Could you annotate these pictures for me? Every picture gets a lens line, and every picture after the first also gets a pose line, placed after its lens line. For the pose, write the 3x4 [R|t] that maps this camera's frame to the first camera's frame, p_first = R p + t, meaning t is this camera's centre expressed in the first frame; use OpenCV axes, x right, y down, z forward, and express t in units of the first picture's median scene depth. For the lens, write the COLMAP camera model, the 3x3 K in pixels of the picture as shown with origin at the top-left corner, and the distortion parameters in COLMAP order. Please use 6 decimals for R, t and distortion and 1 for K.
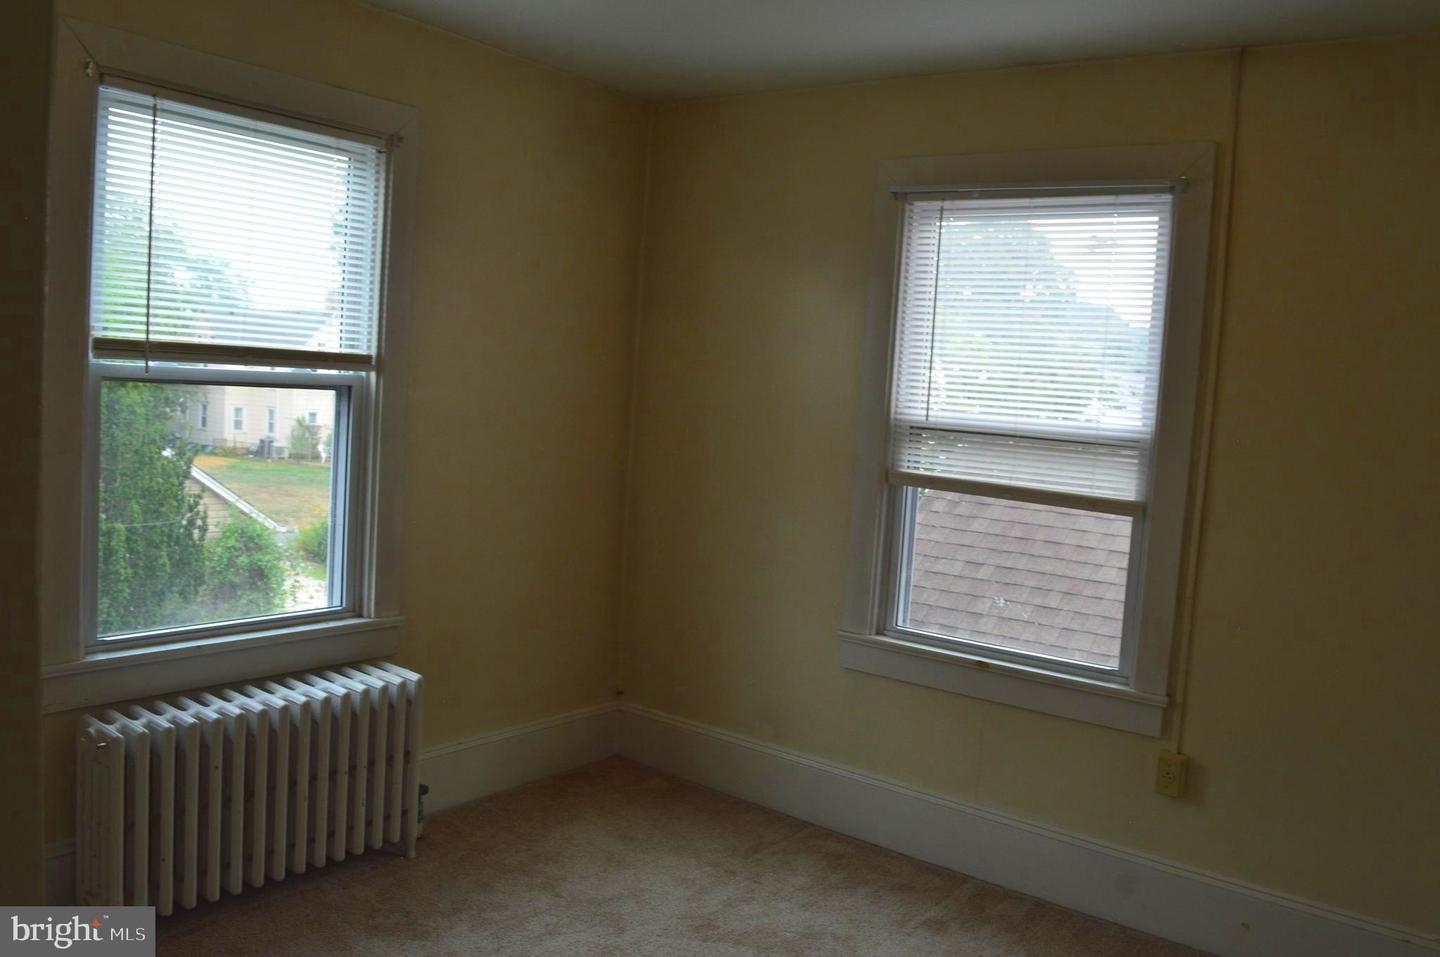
lens RADIAL K [[1150.5, 0, 732.9], [0, 1150.5, 474.5], [0, 0, 1]] dist [-0.085676, 0.012581]
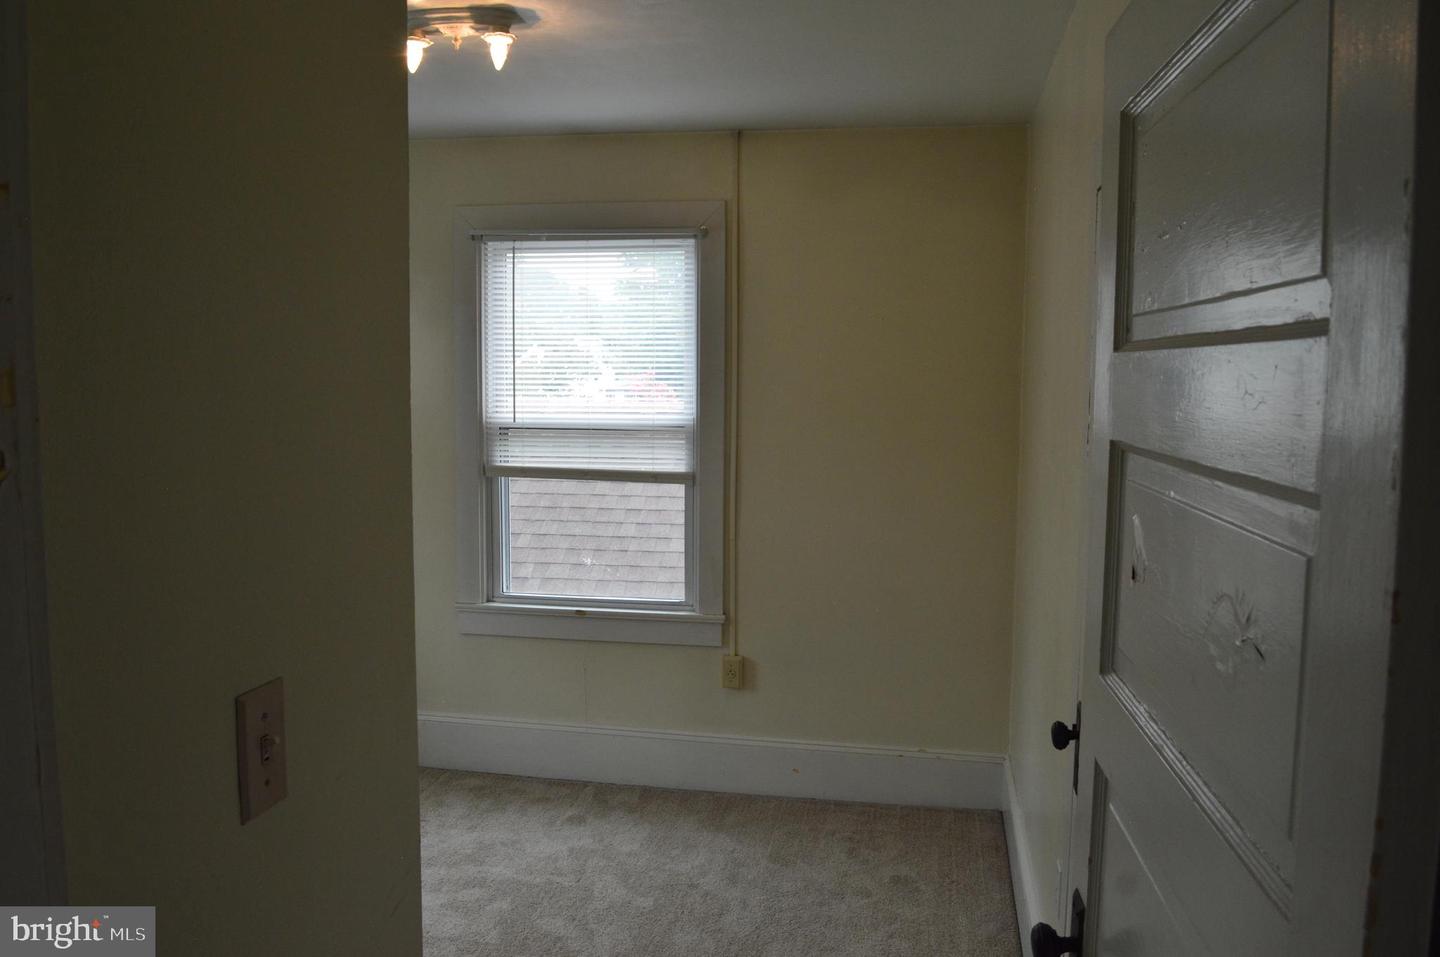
lens RADIAL K [[1150.5, 0, 732.9], [0, 1150.5, 474.5], [0, 0, 1]] dist [-0.085676, 0.012581]
pose [[0.892353, -0.100023, 0.440116, -0.170468], [0.088086, 0.994978, 0.047526, -0.029802], [-0.442660, -0.003642, 0.896682, -0.202272]]
